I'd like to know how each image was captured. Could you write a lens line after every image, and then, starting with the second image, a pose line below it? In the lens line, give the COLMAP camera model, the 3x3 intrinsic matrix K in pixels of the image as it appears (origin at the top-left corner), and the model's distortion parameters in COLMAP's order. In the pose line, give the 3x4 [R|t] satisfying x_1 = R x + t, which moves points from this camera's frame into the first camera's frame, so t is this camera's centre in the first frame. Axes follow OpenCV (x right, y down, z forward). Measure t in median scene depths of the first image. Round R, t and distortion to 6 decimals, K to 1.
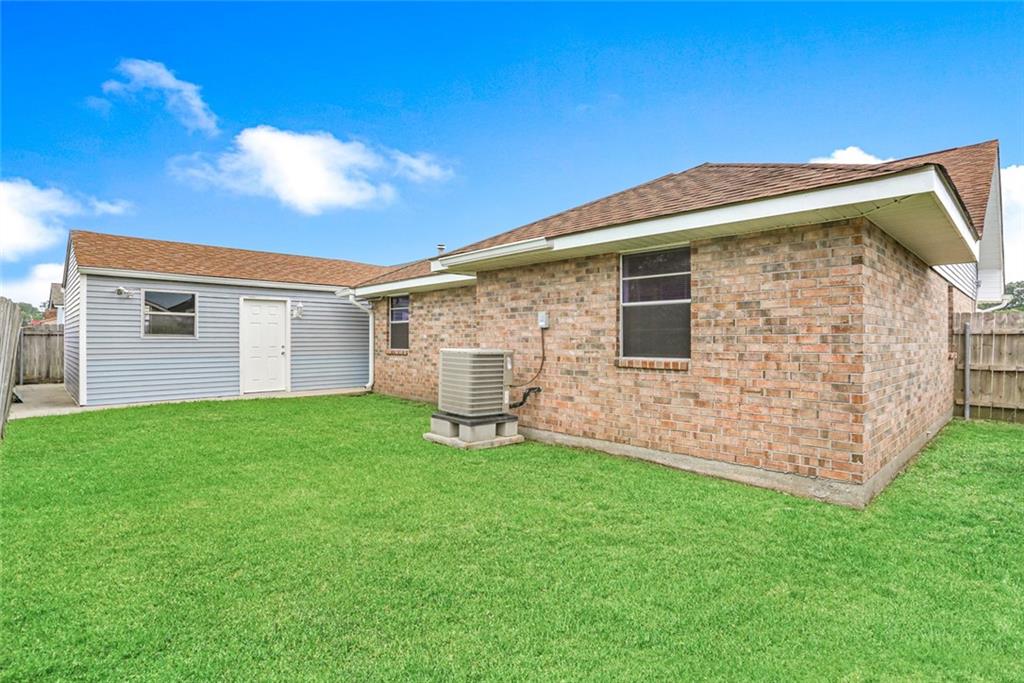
lens RADIAL K [[493.7, 0, 509.6], [0, 493.7, 341.5], [0, 0, 1]] dist [-0.001686, 0.000012]
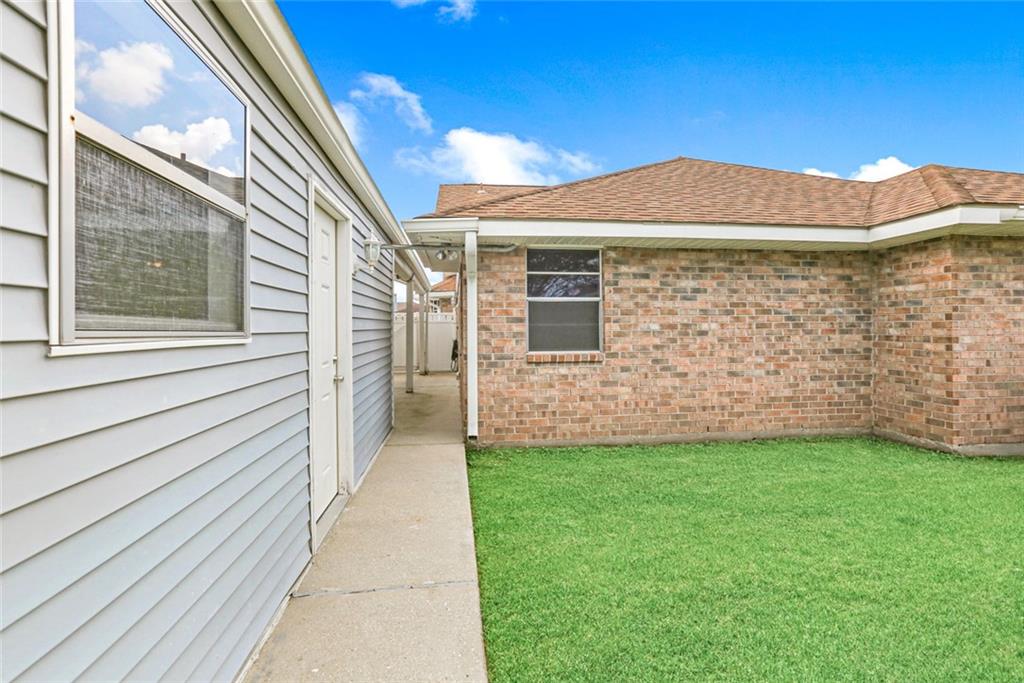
lens RADIAL K [[493.7, 0, 513.0], [0, 493.7, 331.4], [0, 0, 1]] dist [-0.001686, 0.000012]
pose [[0.598488, -0.007235, 0.801099, -0.737658], [0.007947, 0.999964, 0.003094, -0.008697], [-0.801092, 0.004515, 0.598524, 0.802597]]
